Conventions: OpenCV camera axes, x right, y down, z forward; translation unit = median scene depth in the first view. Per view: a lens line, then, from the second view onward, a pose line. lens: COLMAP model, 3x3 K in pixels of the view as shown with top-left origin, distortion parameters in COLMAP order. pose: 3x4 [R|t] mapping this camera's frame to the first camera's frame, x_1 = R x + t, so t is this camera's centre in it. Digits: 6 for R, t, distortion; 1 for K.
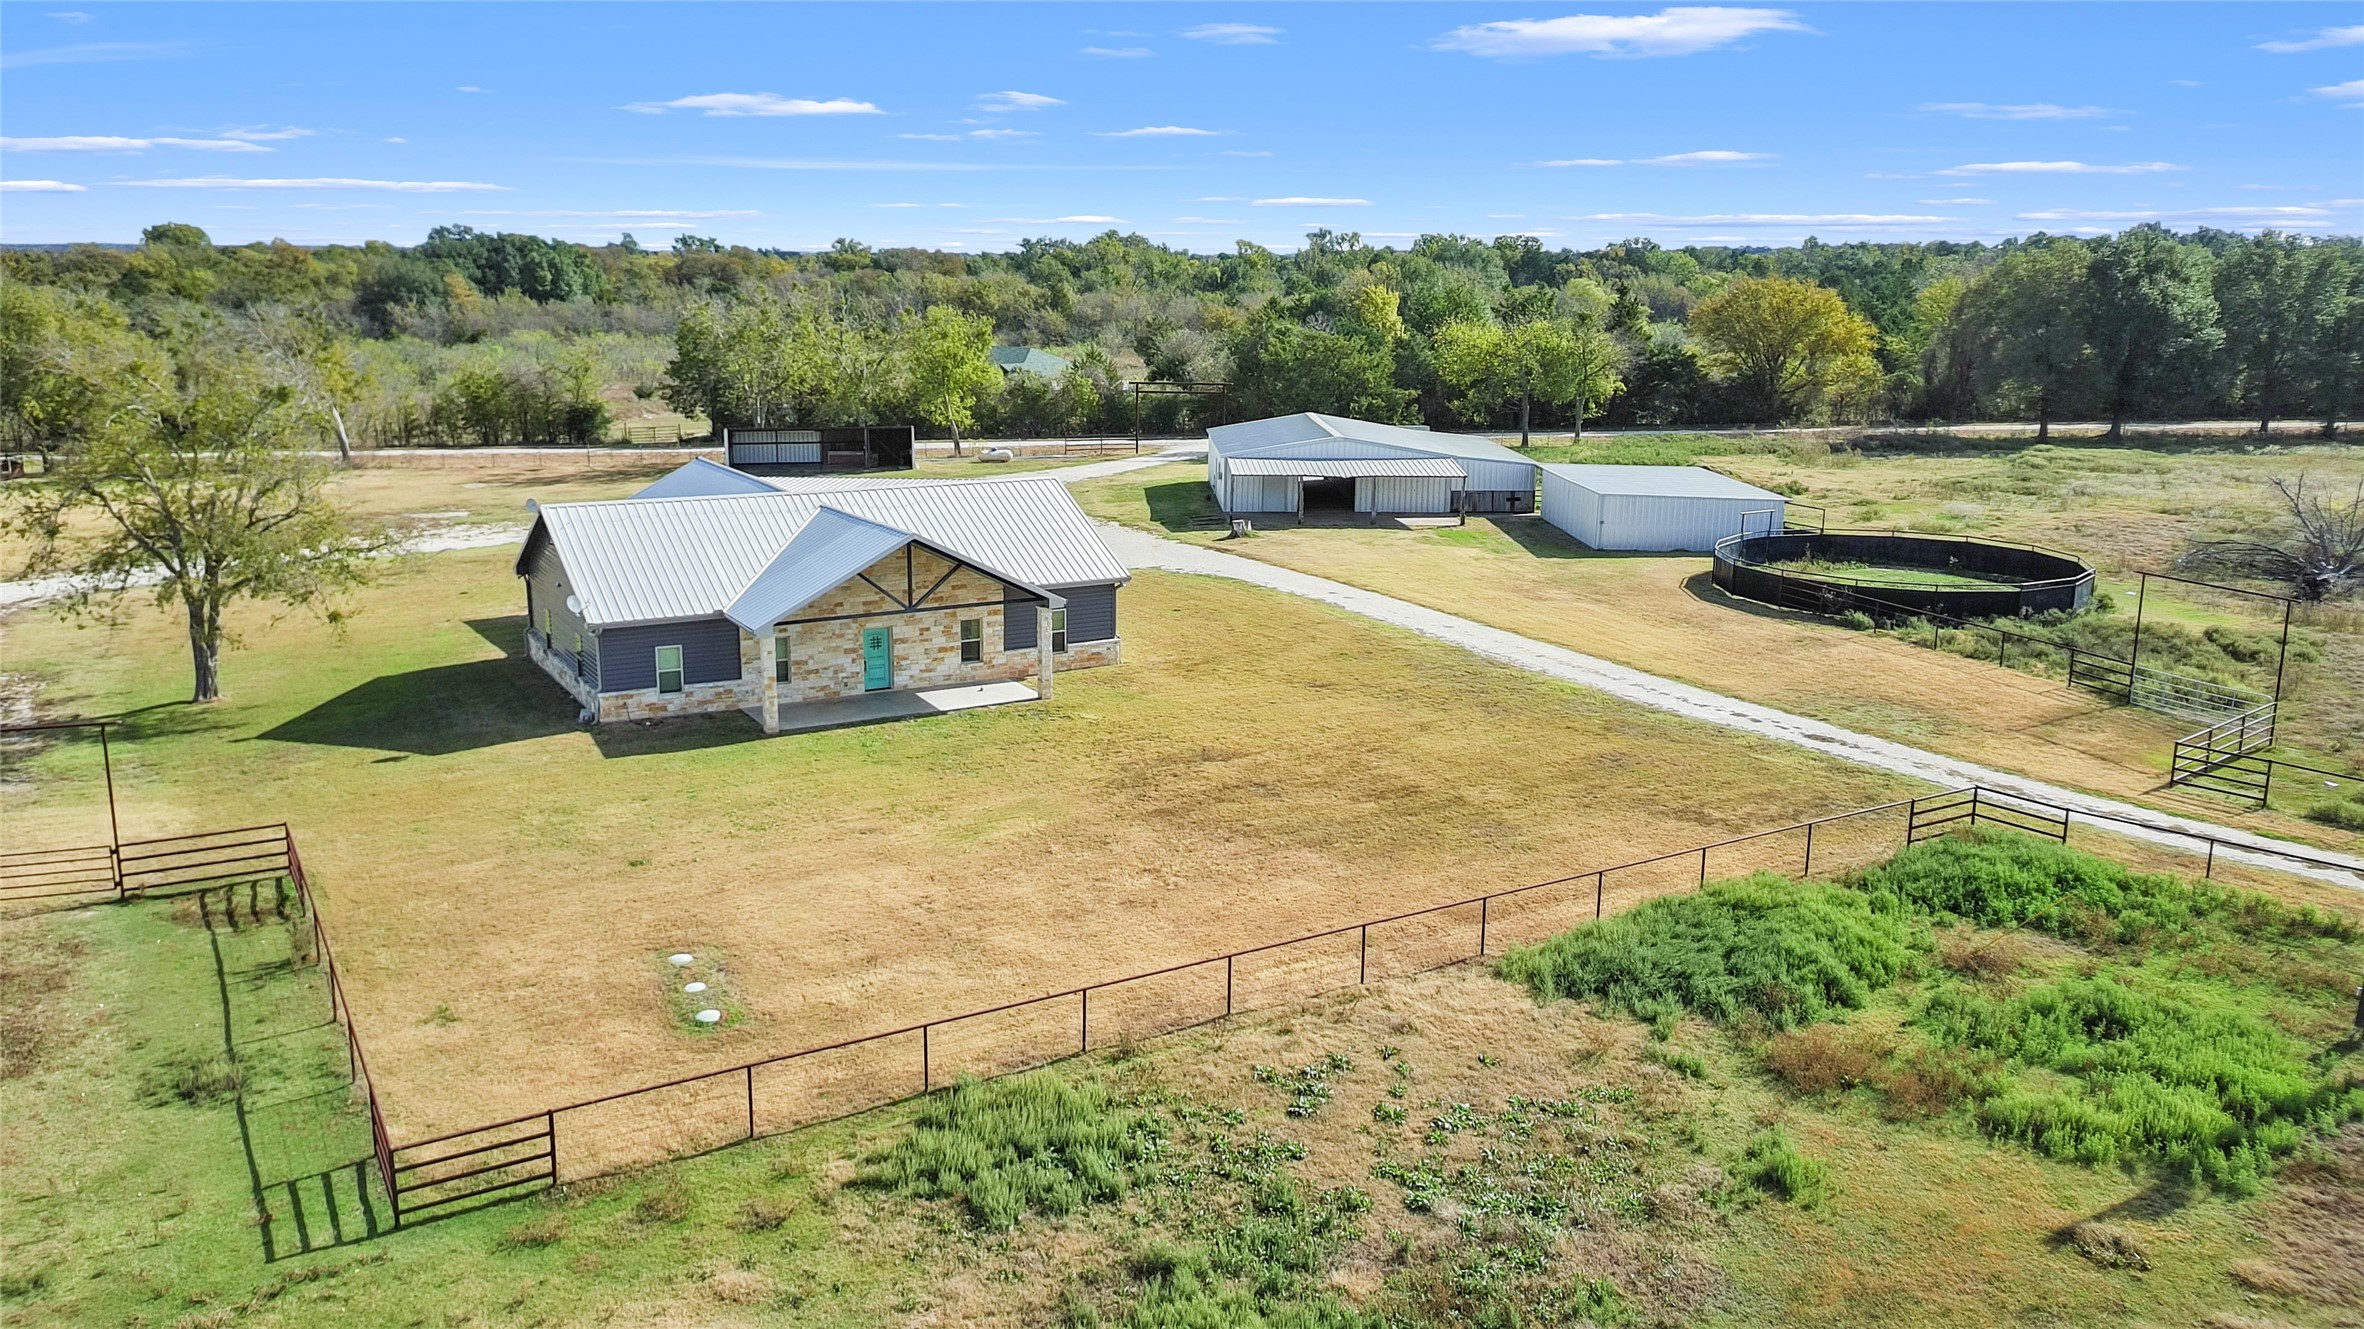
lens RADIAL K [[1785.2, 0, 1182.0], [0, 1785.2, 664.5], [0, 0, 1]] dist [0.062378, -0.069820]
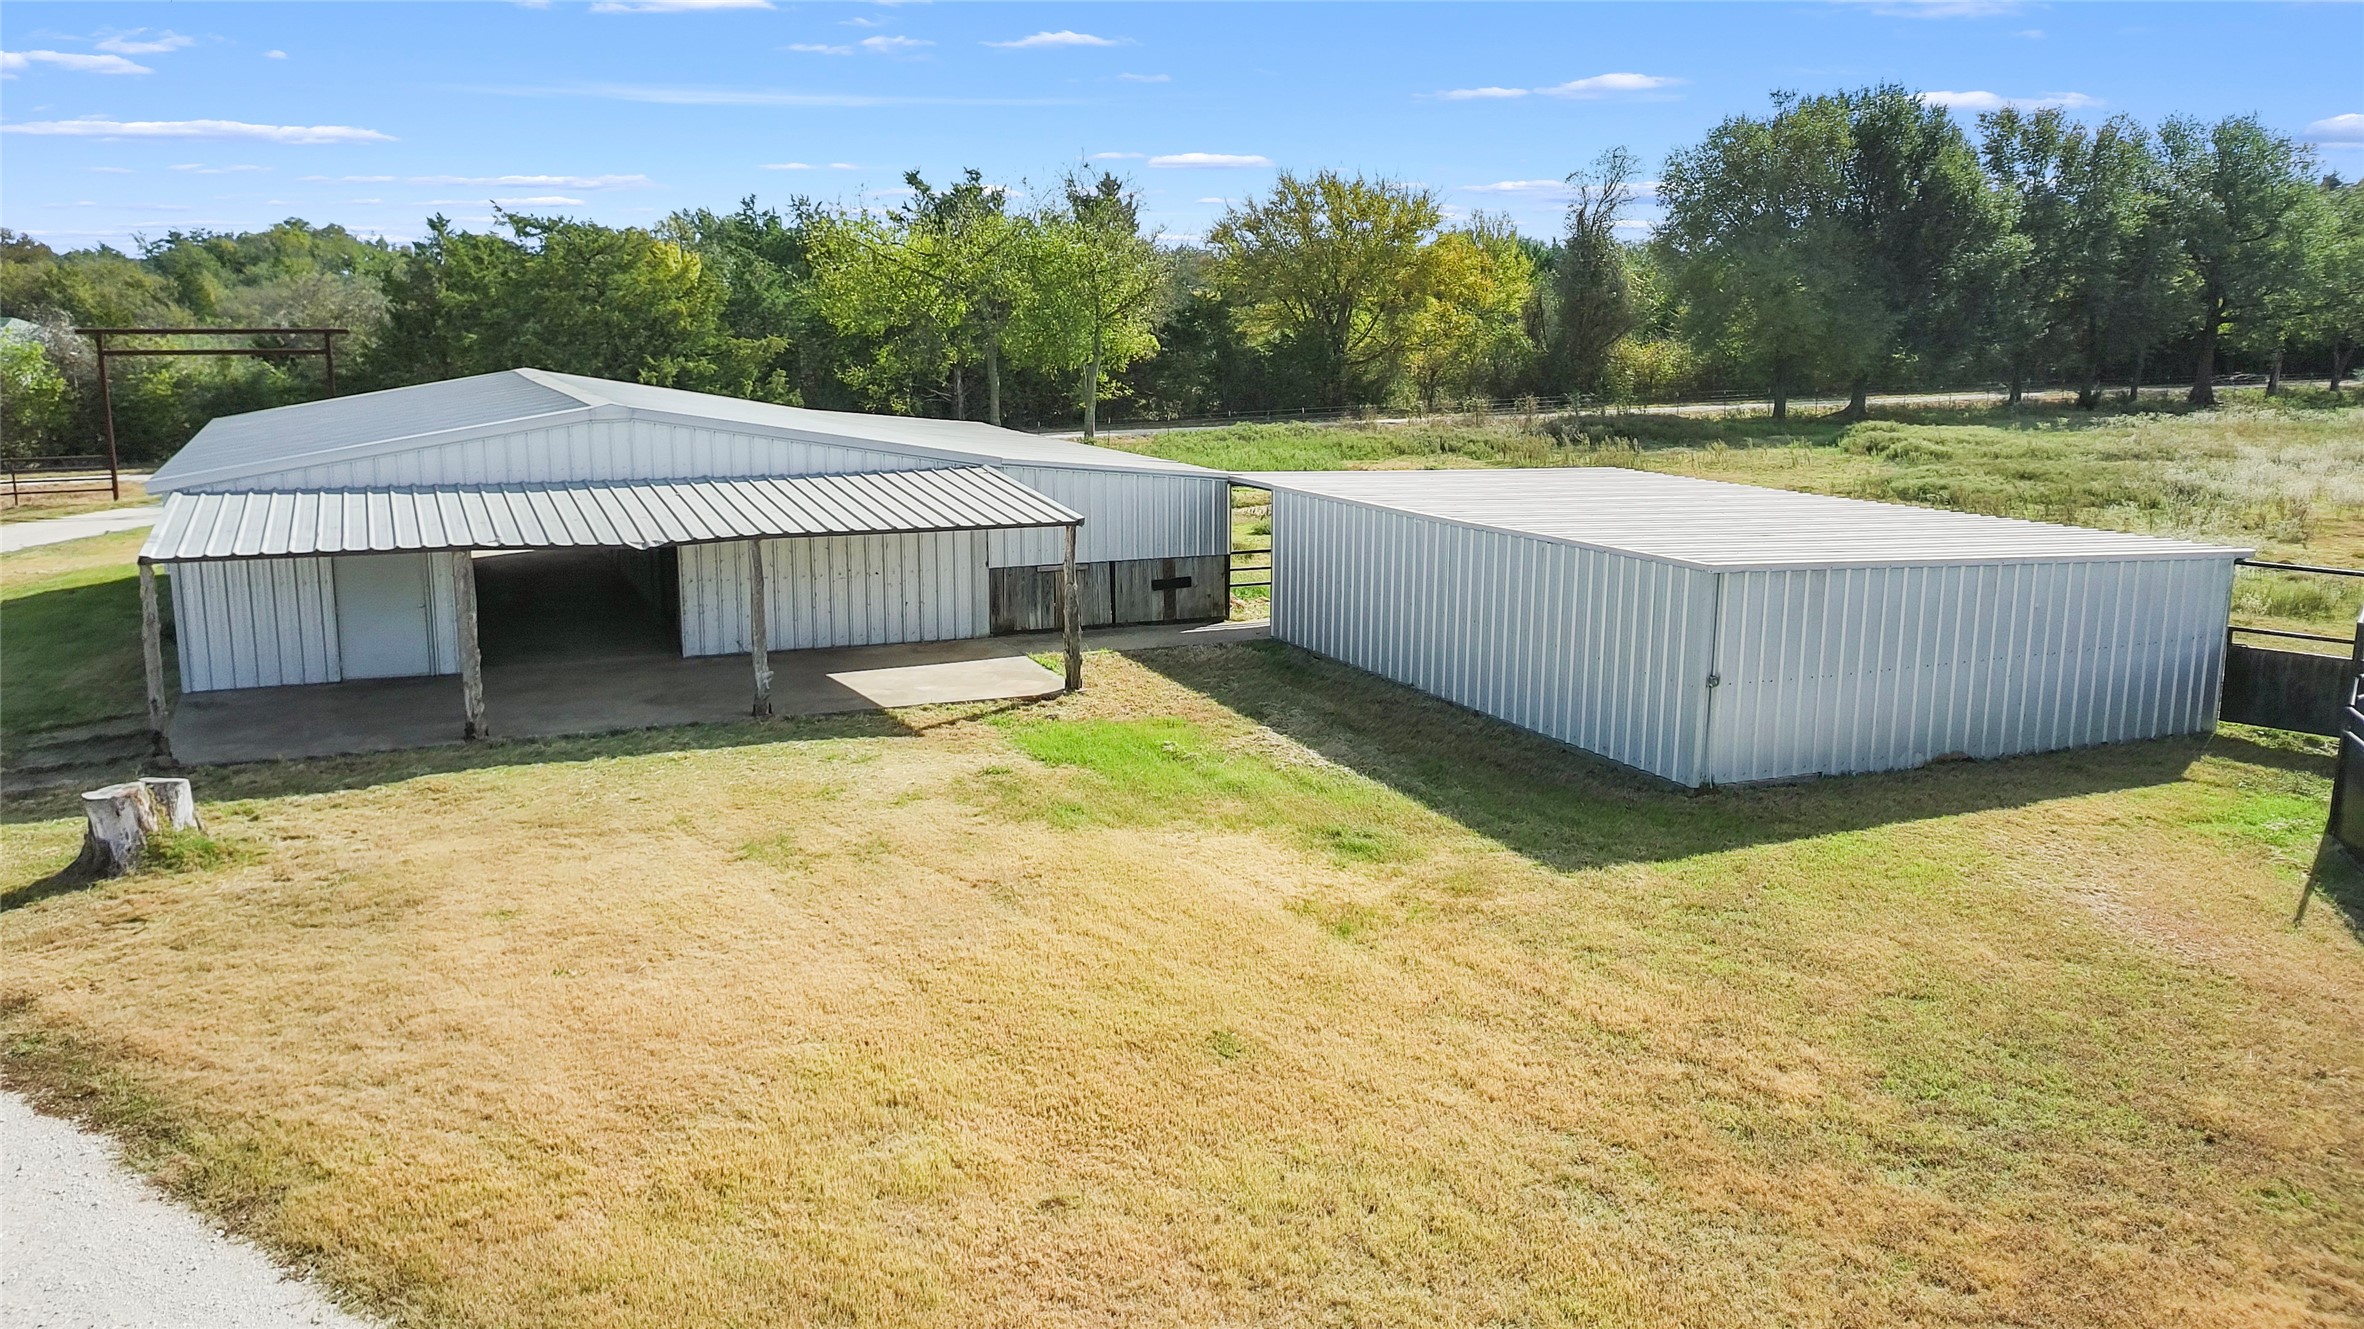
lens RADIAL K [[1767.1, 0, 1182.0], [0, 1767.1, 664.5], [0, 0, 1]] dist [-0.010743, -0.004855]
pose [[0.924735, -0.078236, 0.372485, 0.104622], [0.085657, 0.996319, -0.003389, -0.124681], [-0.370849, 0.035040, 0.928032, 1.141538]]
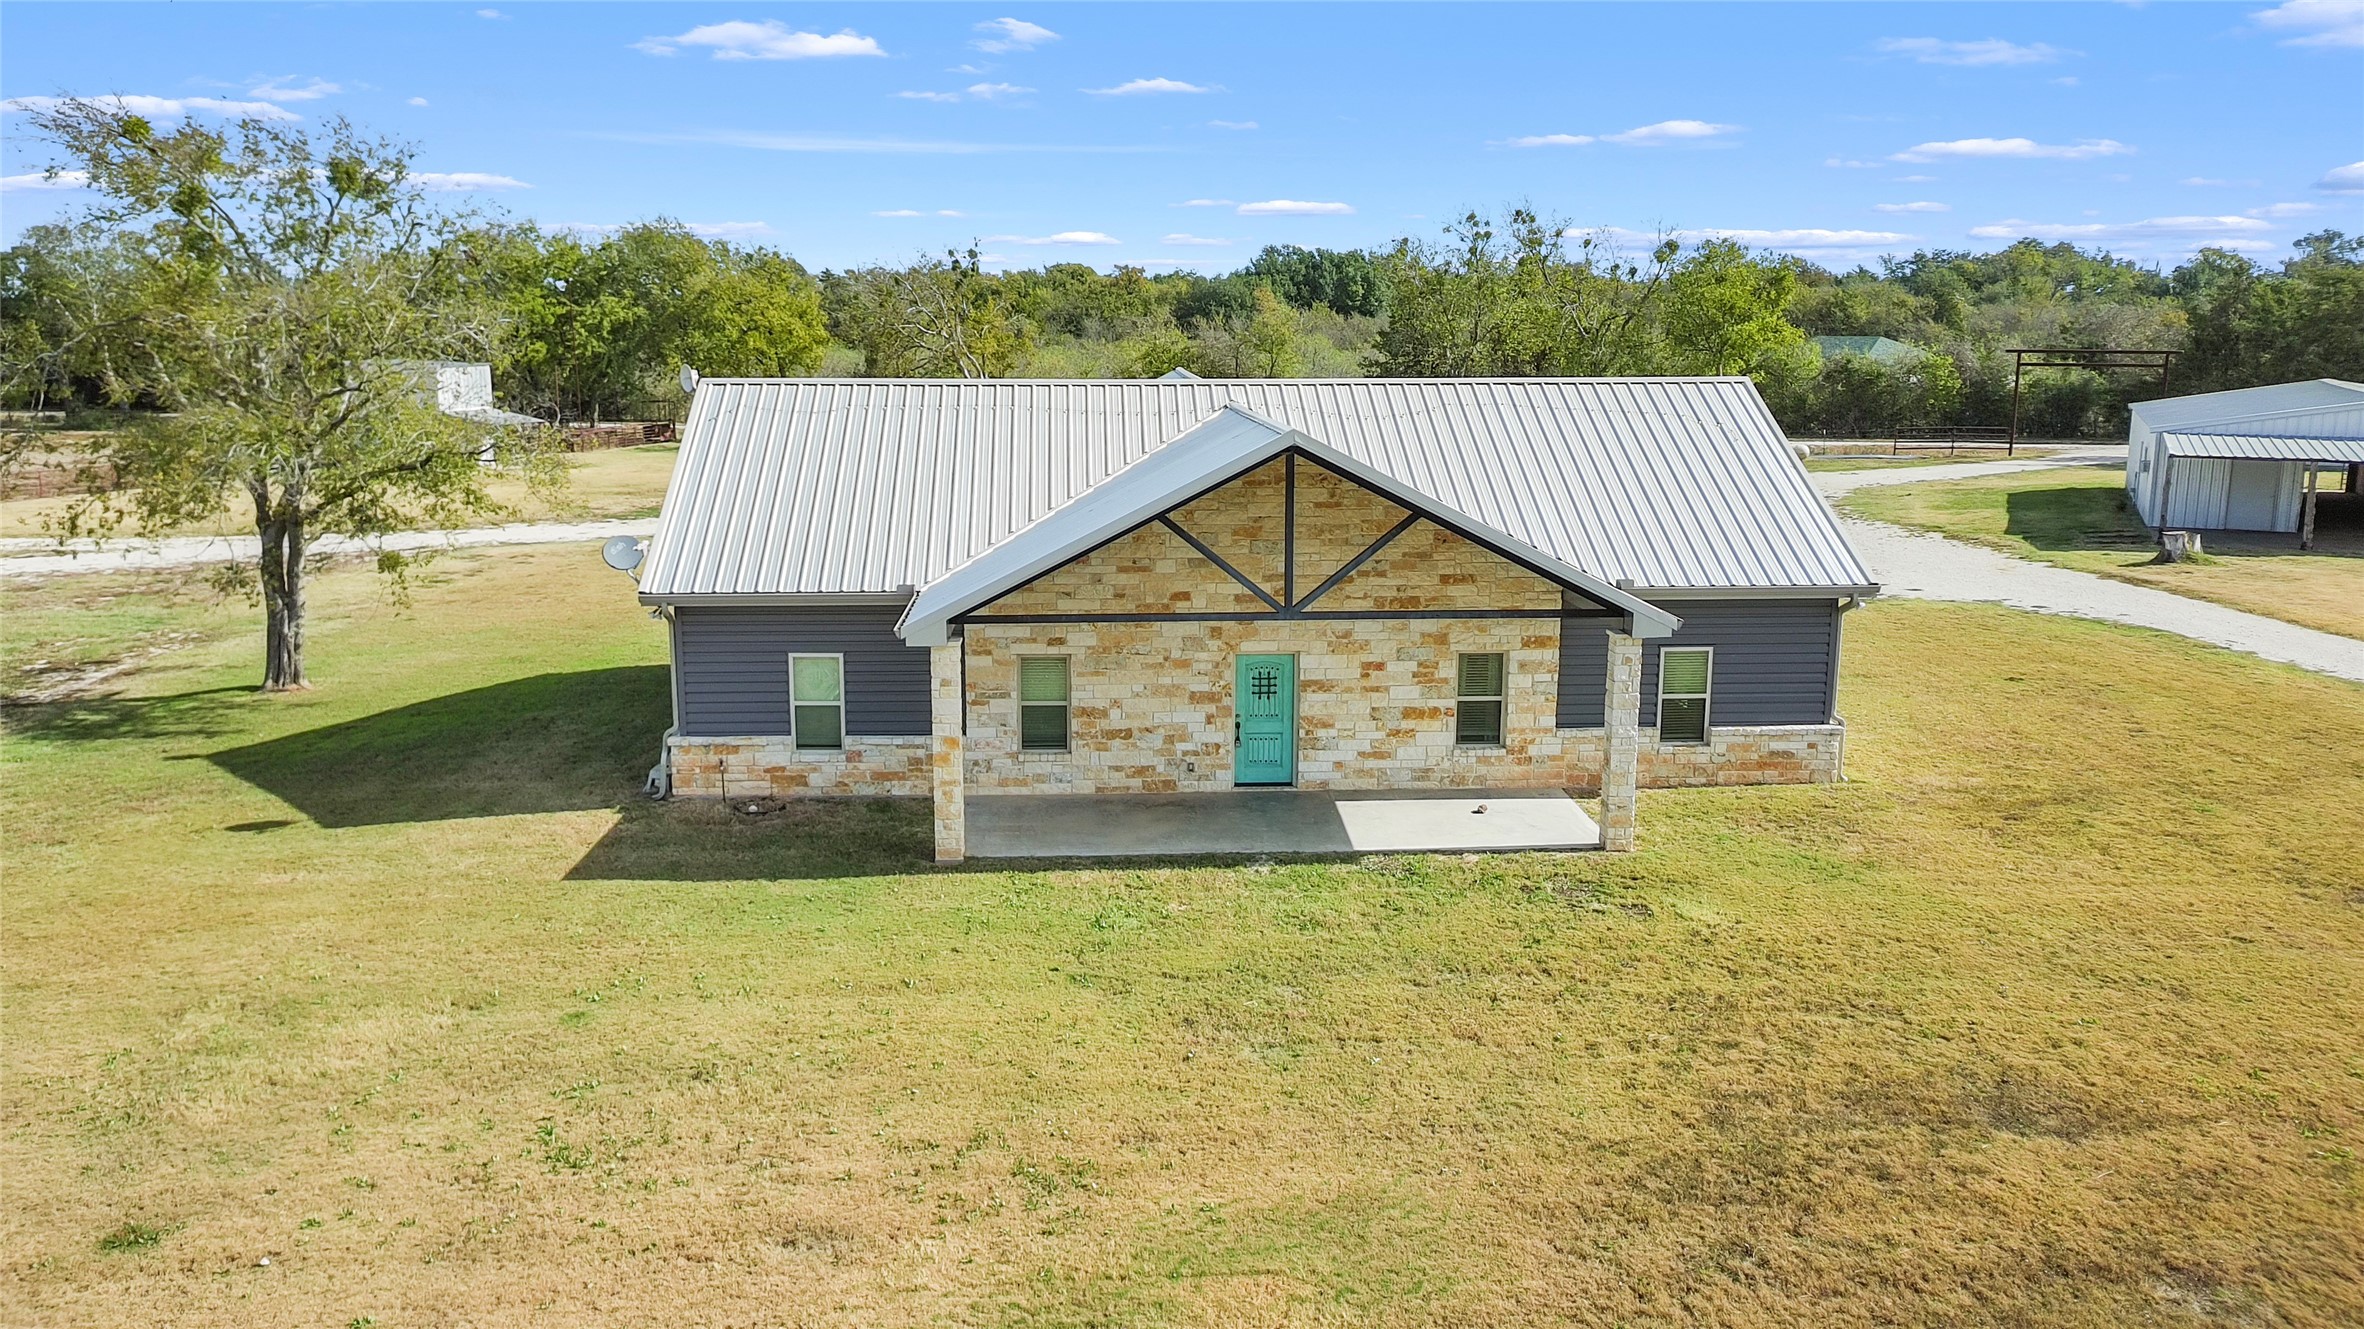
lens RADIAL K [[1785.2, 0, 1182.0], [0, 1785.2, 664.5], [0, 0, 1]] dist [0.062378, -0.069820]
pose [[0.889933, 0.077859, -0.449397, 0.018745], [-0.091725, 0.995743, -0.009127, -0.010908], [0.446773, 0.049343, 0.893286, 0.552178]]
